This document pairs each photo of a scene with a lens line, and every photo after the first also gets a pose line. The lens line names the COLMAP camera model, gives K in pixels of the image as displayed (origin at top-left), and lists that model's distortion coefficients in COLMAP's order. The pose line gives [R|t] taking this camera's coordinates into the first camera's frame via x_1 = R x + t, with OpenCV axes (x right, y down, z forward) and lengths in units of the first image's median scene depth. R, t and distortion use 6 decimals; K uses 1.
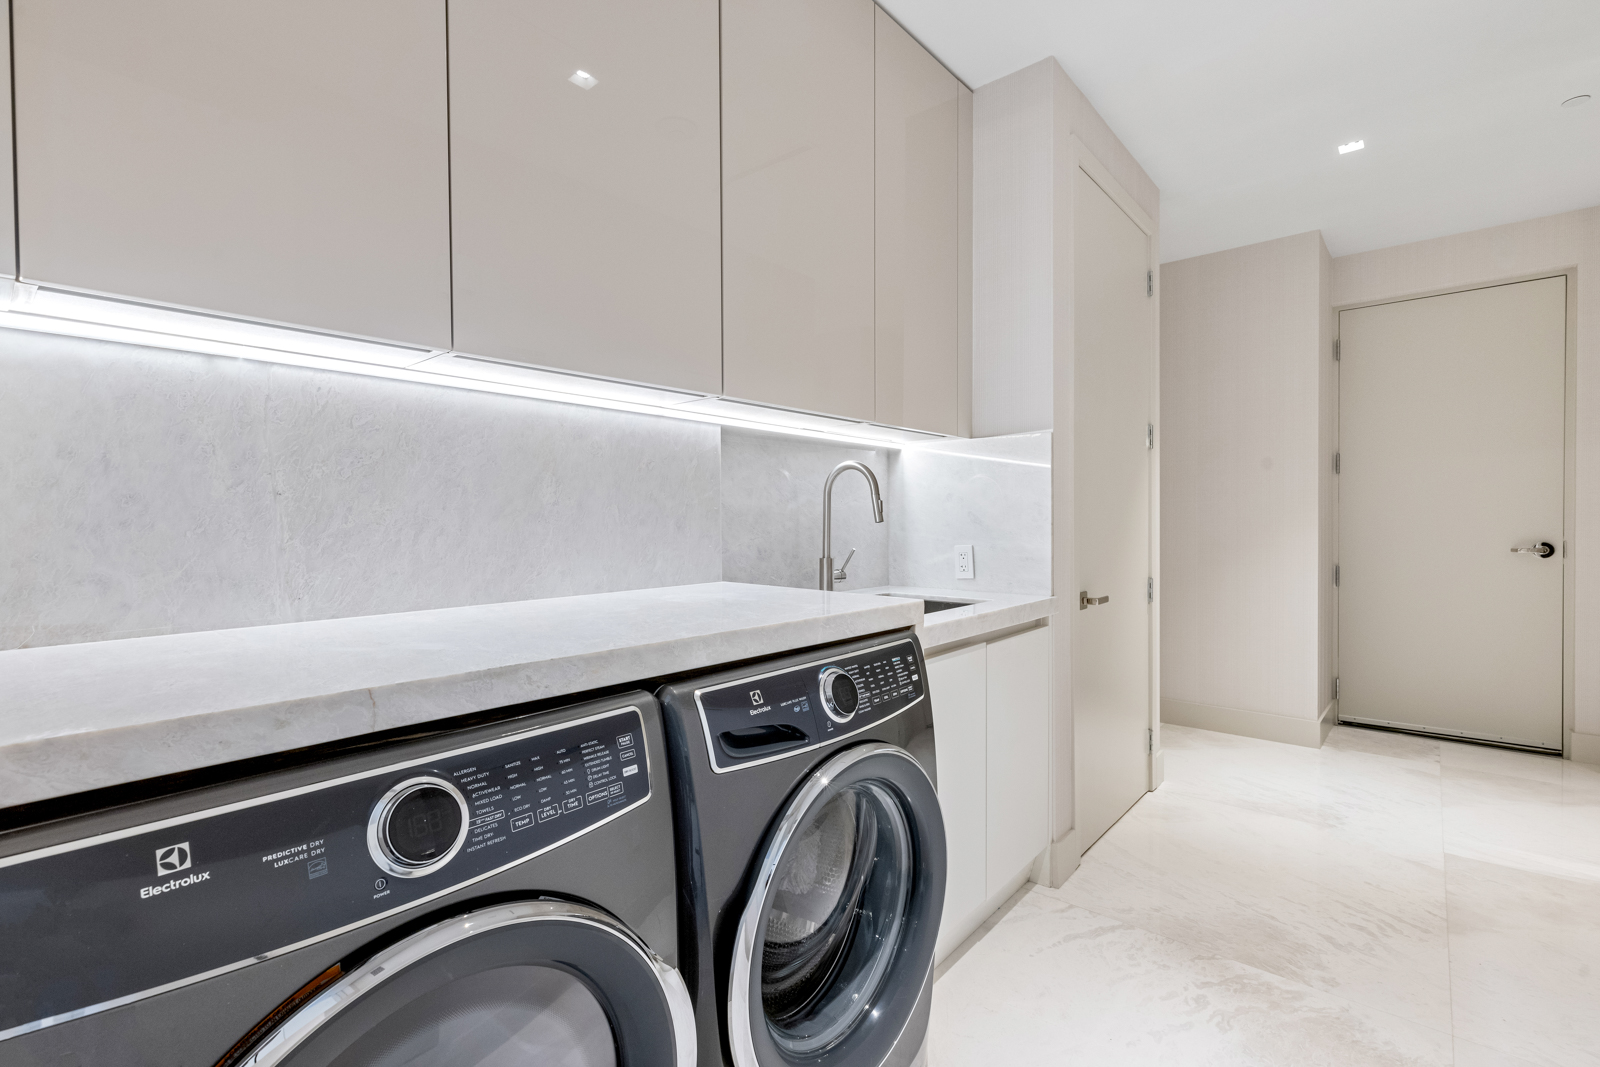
lens RADIAL K [[728.2, 0, 801.3], [0, 728.2, 527.4], [0, 0, 1]] dist [-0.000407, -0.000108]
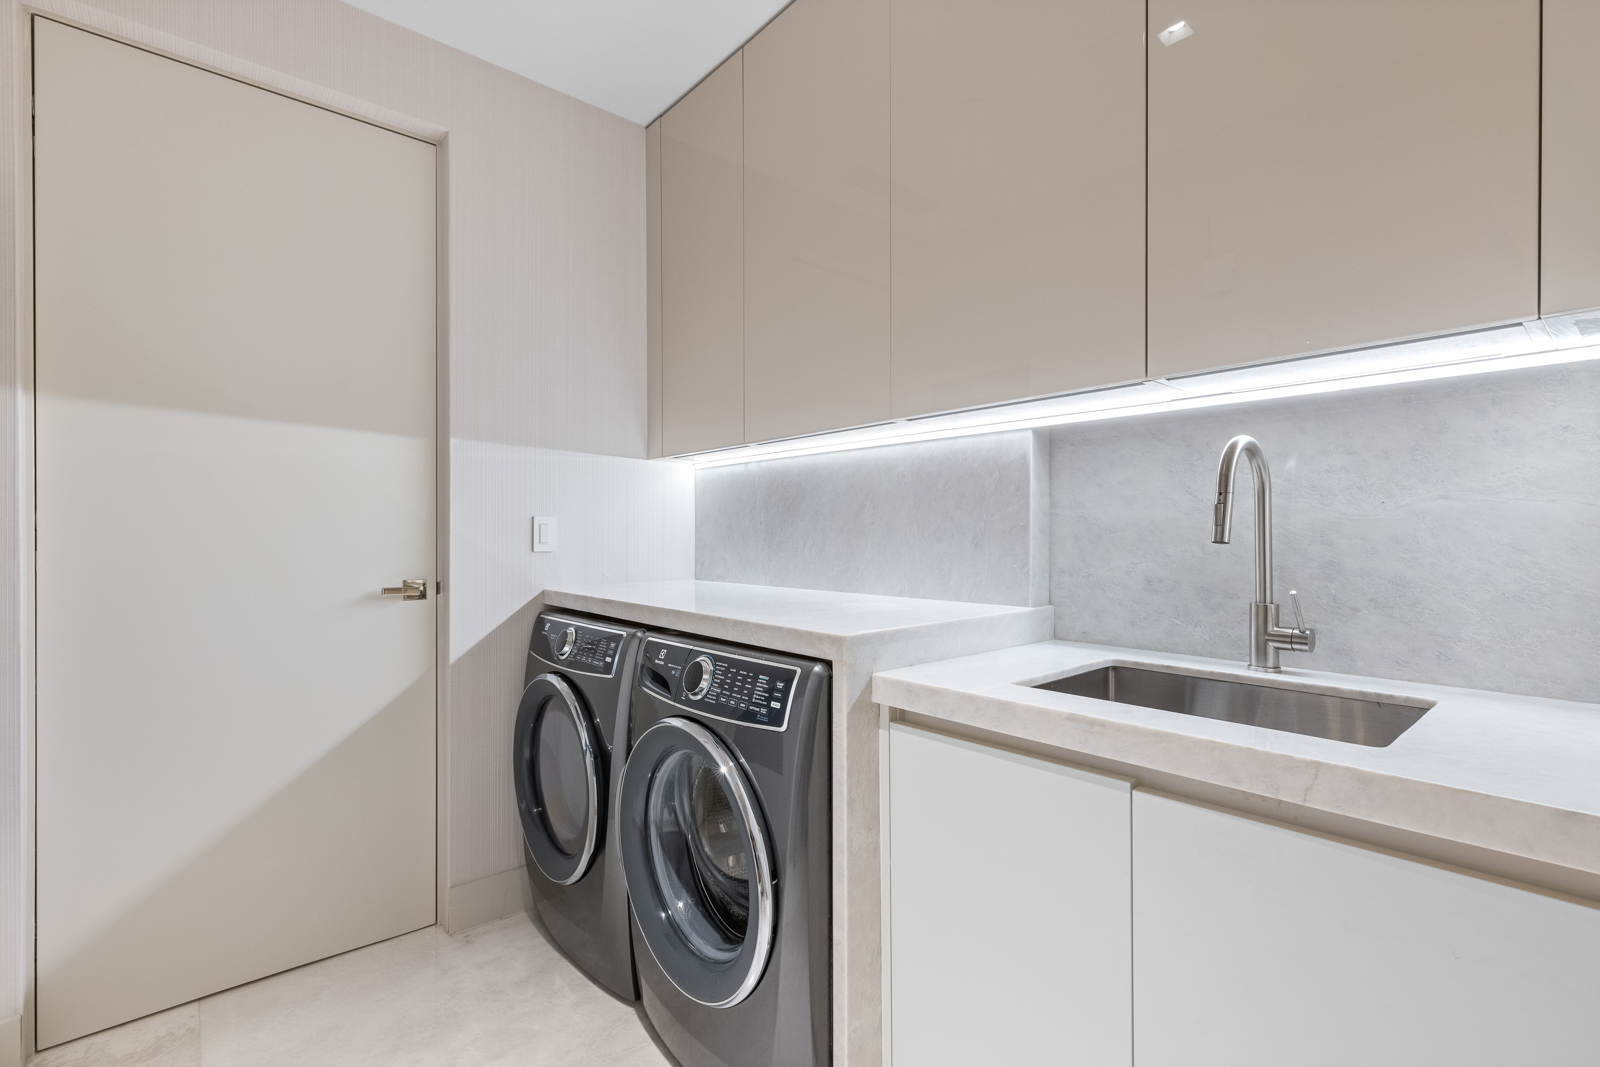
lens RADIAL K [[728.2, 0, 801.5], [0, 728.2, 534.1], [0, 0, 1]] dist [-0.000407, -0.000108]
pose [[-0.150984, 0.004866, -0.988524, 1.000449], [-0.007033, 0.999957, 0.005996, -0.021167], [0.988511, 0.007857, -0.150943, 1.078229]]
